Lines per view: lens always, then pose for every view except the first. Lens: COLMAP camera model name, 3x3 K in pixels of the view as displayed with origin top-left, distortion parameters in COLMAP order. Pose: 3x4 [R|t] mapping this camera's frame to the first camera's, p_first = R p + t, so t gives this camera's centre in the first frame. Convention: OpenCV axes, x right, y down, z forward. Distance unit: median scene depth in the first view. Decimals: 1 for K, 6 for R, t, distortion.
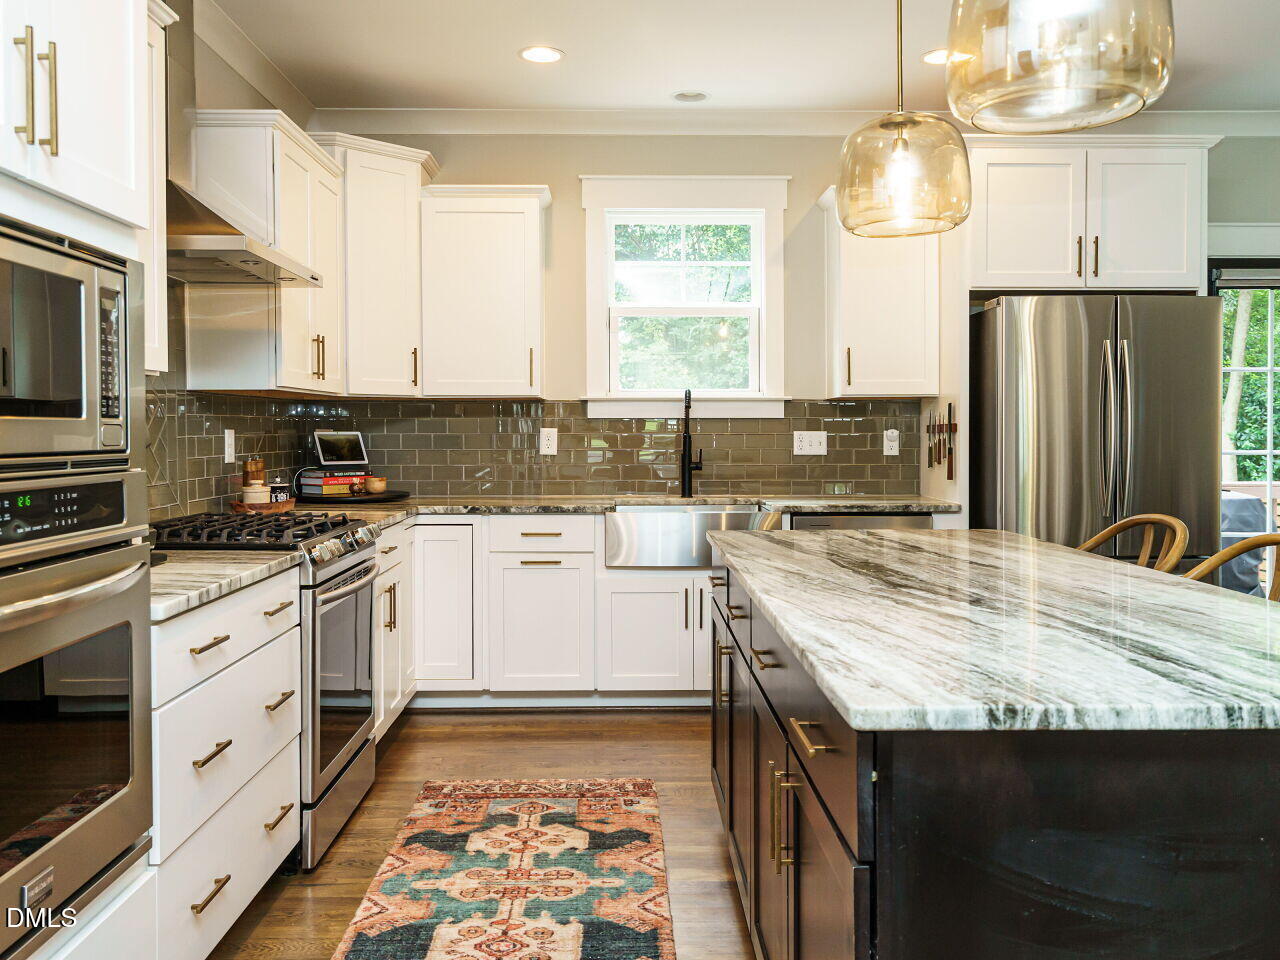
lens RADIAL K [[1075.8, 0, 640.0], [0, 1075.8, 480.0], [0, 0, 1]] dist [0.009680, 0.007892]
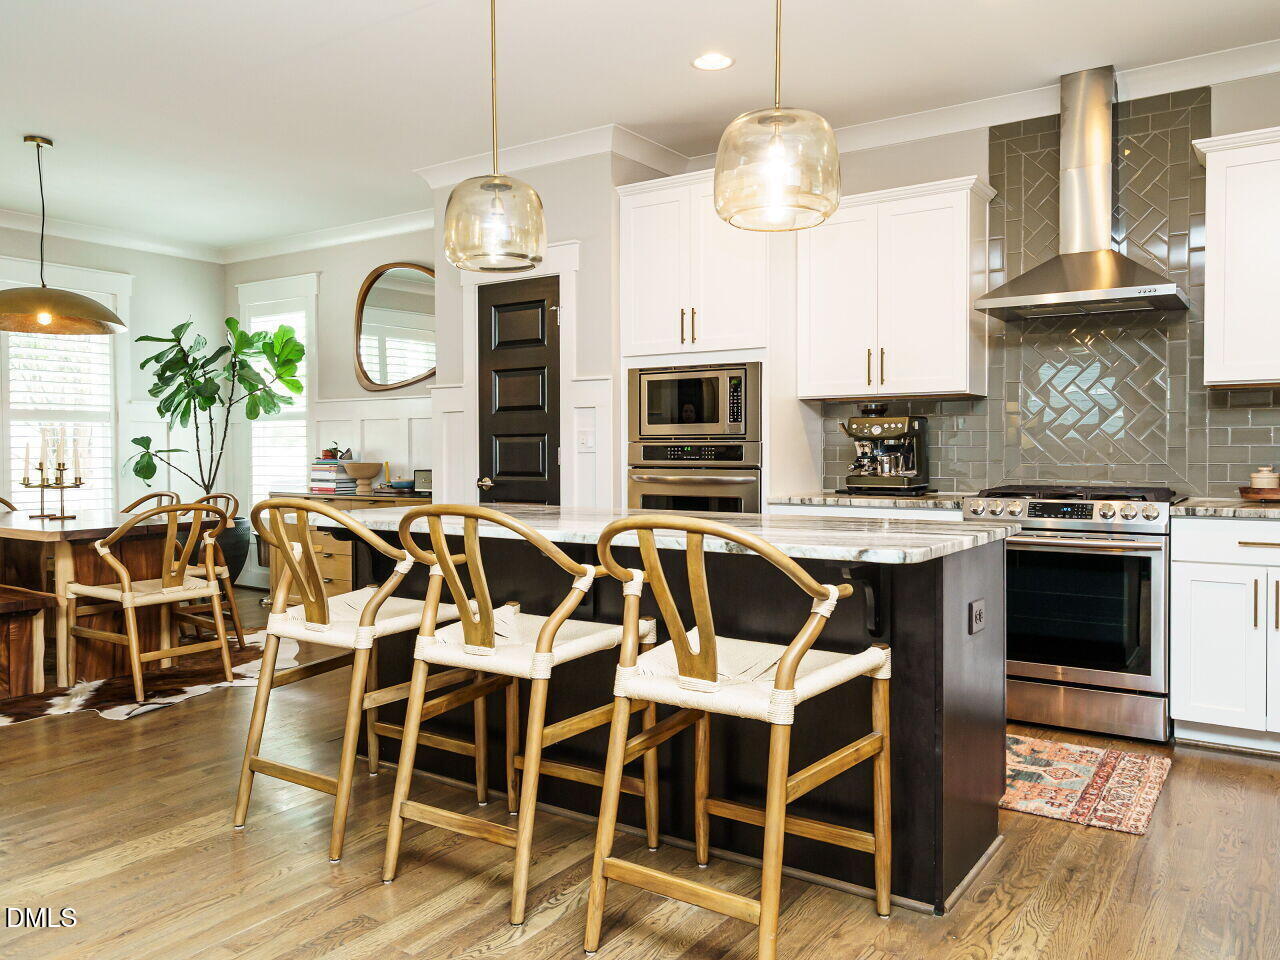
lens RADIAL K [[961.0, 0, 640.0], [0, 961.0, 480.0], [0, 0, 1]] dist [0.030917, -0.003334]
pose [[-0.581320, 0.025760, -0.813267, 0.671177], [-0.035779, 0.997723, 0.057177, -0.016463], [0.812888, 0.062336, -0.579075, 0.886572]]
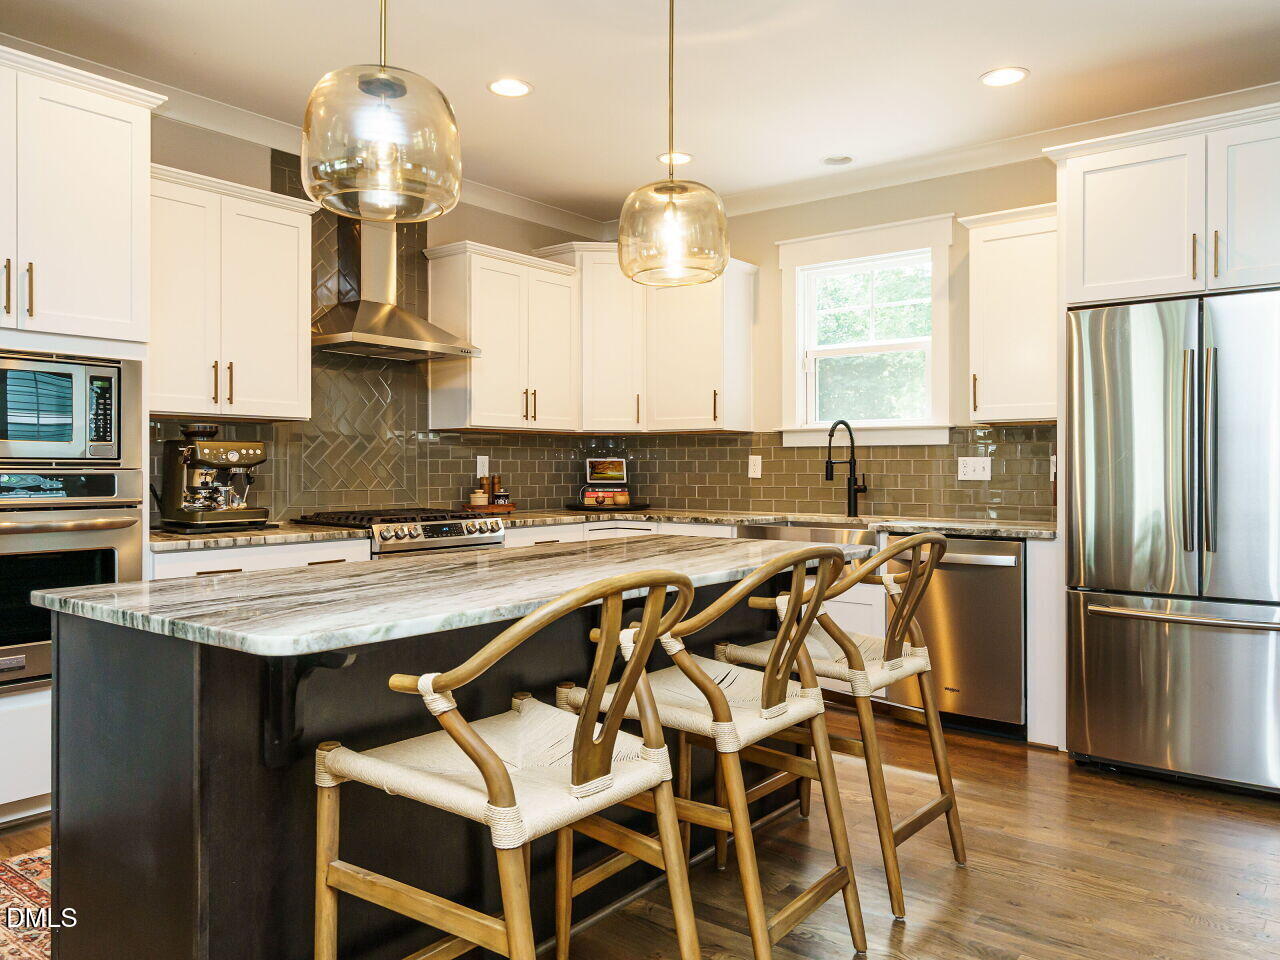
lens RADIAL K [[961.0, 0, 640.0], [0, 961.0, 480.0], [0, 0, 1]] dist [0.030917, -0.003334]
pose [[0.774062, 0.010254, -0.633027, 0.554579], [-0.031890, 0.999231, -0.022809, 0.008418], [0.632306, 0.037843, 0.773794, 0.103339]]
